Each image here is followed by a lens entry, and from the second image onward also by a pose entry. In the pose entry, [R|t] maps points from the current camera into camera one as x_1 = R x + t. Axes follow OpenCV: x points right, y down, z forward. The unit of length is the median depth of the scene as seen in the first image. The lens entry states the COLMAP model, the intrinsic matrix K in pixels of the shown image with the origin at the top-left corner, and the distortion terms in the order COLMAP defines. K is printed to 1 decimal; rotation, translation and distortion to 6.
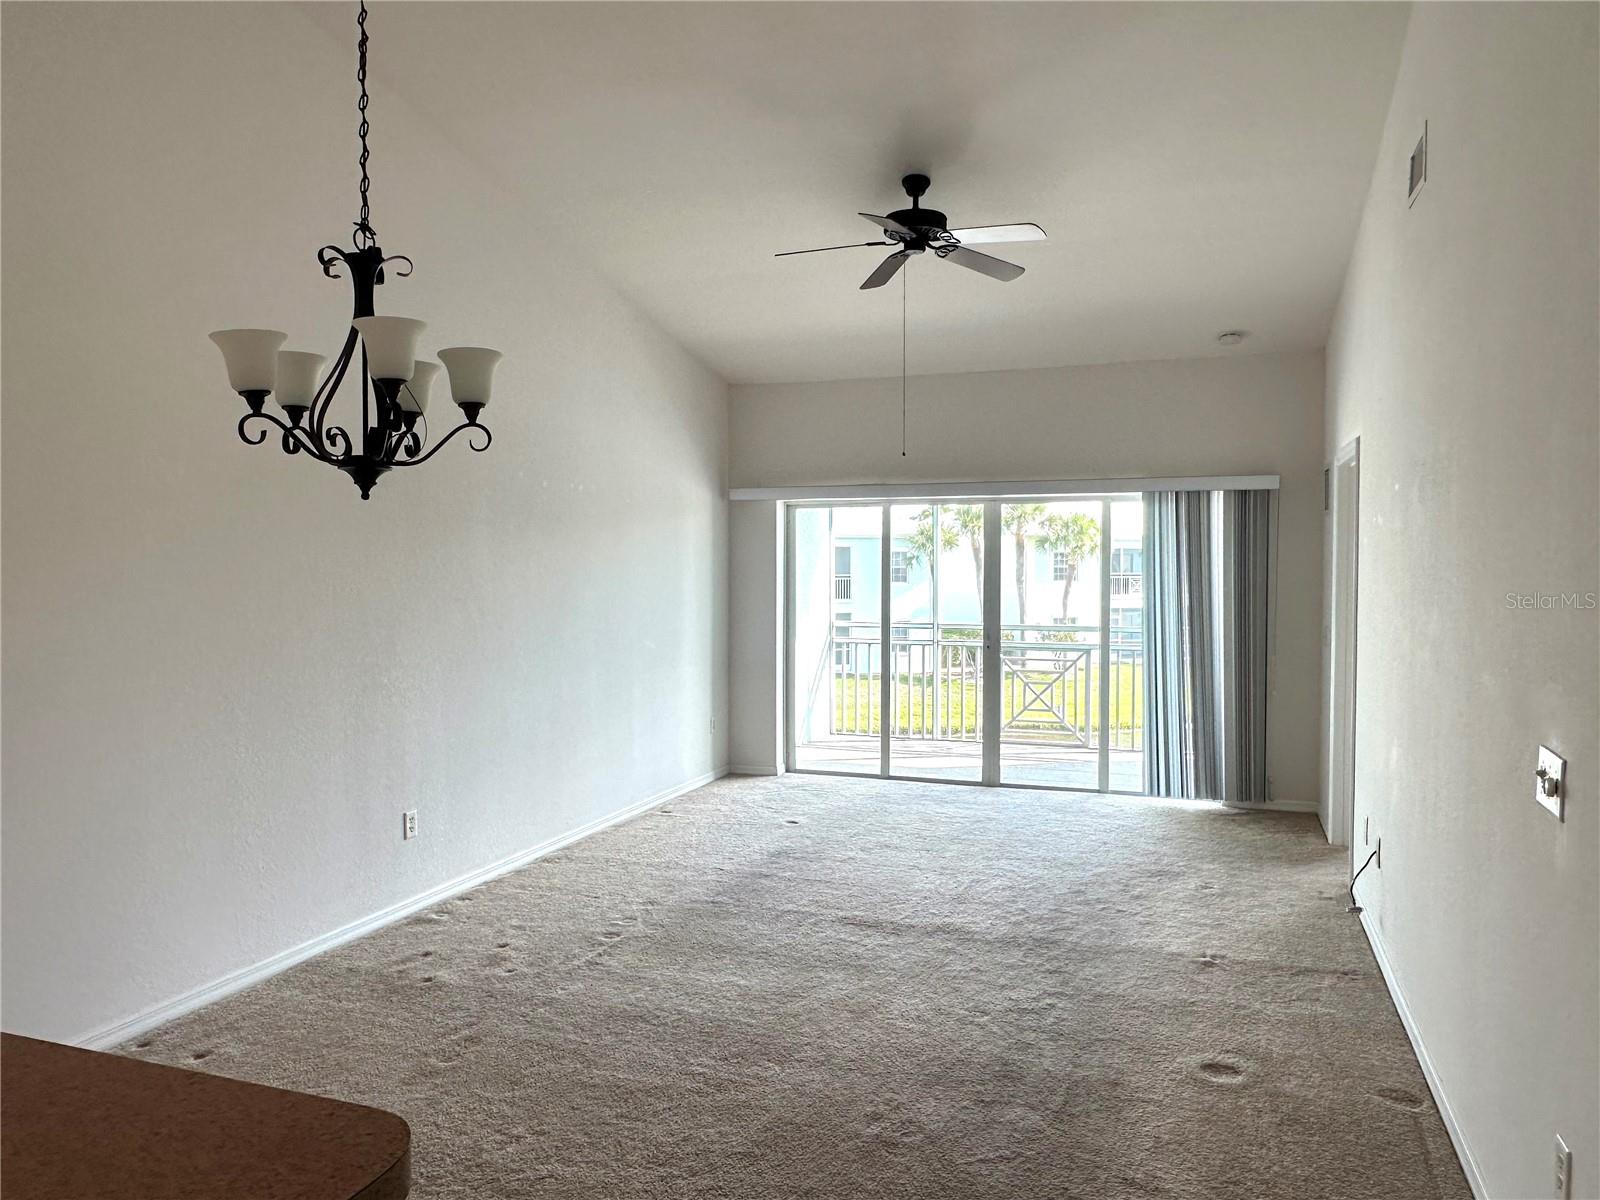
lens RADIAL K [[1110.2, 0, 798.1], [0, 1110.2, 598.2], [0, 0, 1]] dist [0.000931, 0.000507]
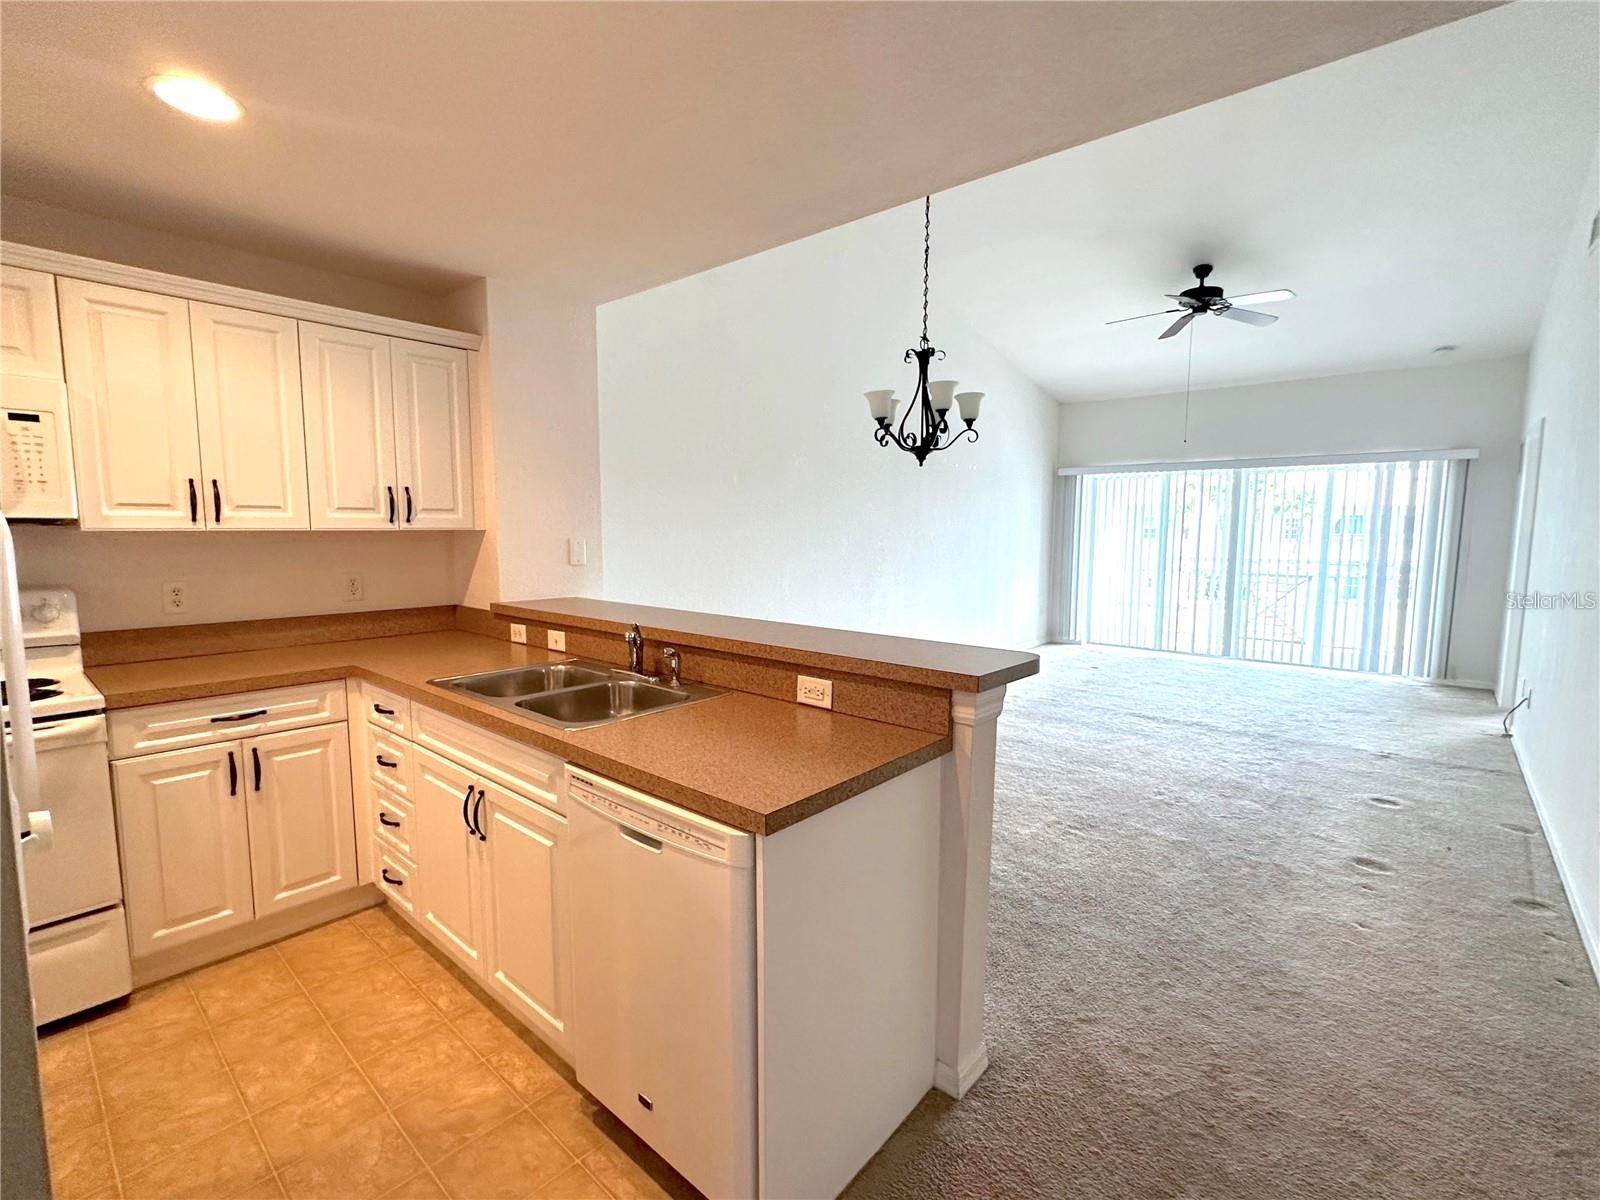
lens RADIAL K [[723.3, 0, 805.6], [0, 723.3, 599.1], [0, 0, 1]] dist [0.001313, 0.000013]
pose [[0.937022, 0.040736, -0.346887, -0.061656], [-0.016981, 0.997314, 0.071249, 0.045553], [0.348858, -0.060871, 0.935197, -0.260102]]
